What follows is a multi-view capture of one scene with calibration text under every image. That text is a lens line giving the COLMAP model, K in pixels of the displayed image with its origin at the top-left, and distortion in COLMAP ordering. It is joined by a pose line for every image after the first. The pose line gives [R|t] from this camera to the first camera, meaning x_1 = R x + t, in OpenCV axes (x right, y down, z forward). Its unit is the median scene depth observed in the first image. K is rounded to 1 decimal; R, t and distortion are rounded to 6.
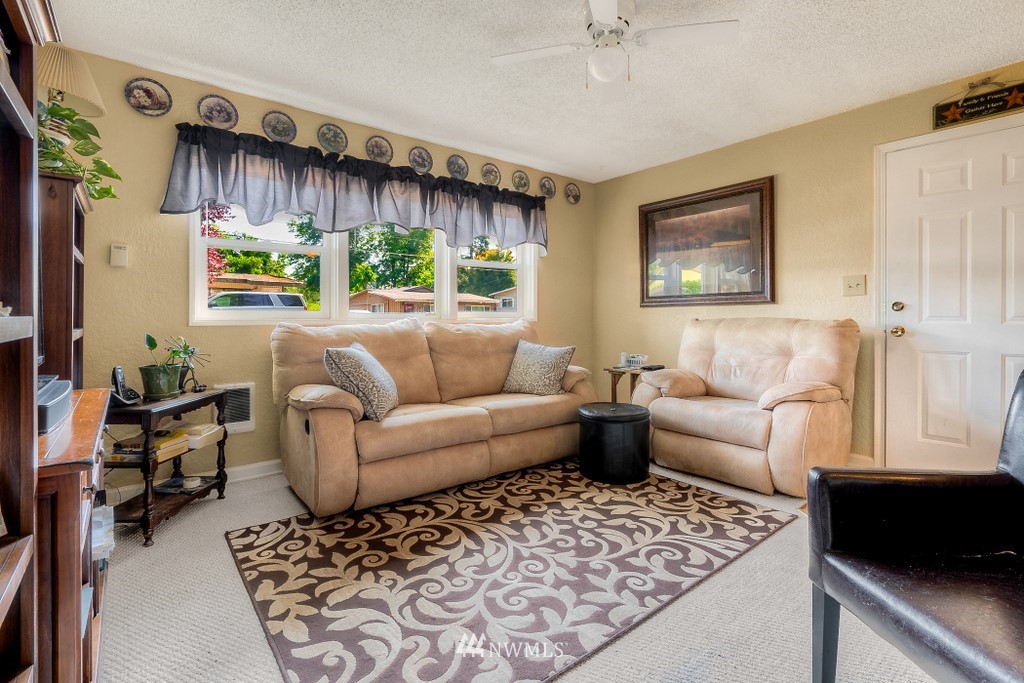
lens RADIAL K [[480.5, 0, 516.4], [0, 480.5, 322.4], [0, 0, 1]] dist [-0.004634, 0.000383]
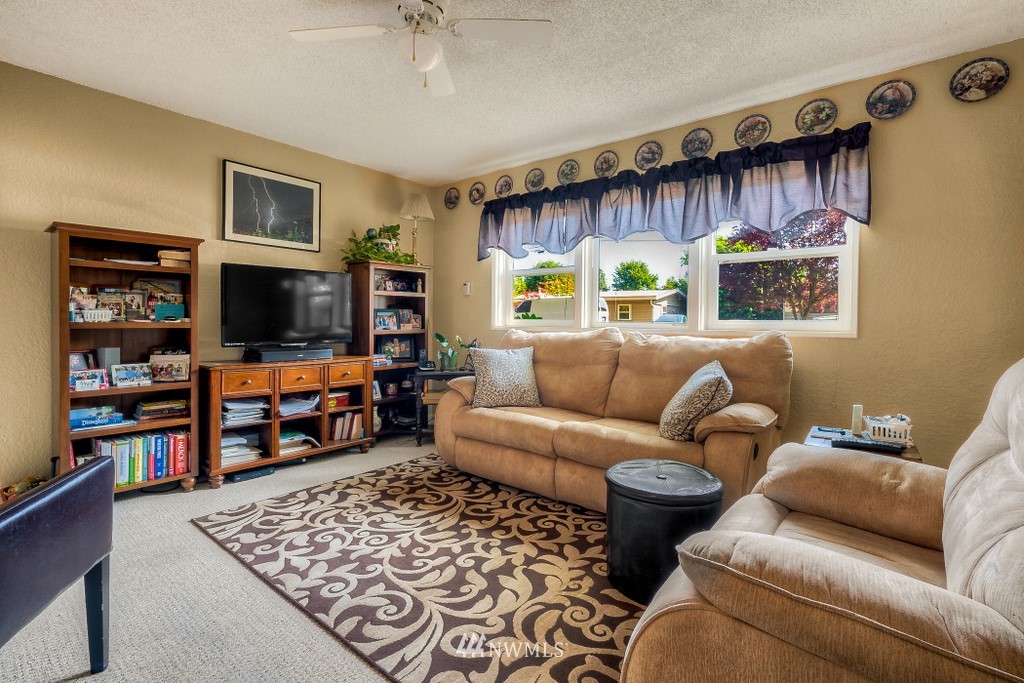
lens RADIAL K [[480.5, 0, 516.4], [0, 480.5, 322.4], [0, 0, 1]] dist [-0.004634, 0.000383]
pose [[0.197211, 0.005698, -0.980344, 0.962704], [-0.021372, 0.999770, 0.001511, -0.021654], [0.980128, 0.020654, 0.197288, 0.848421]]
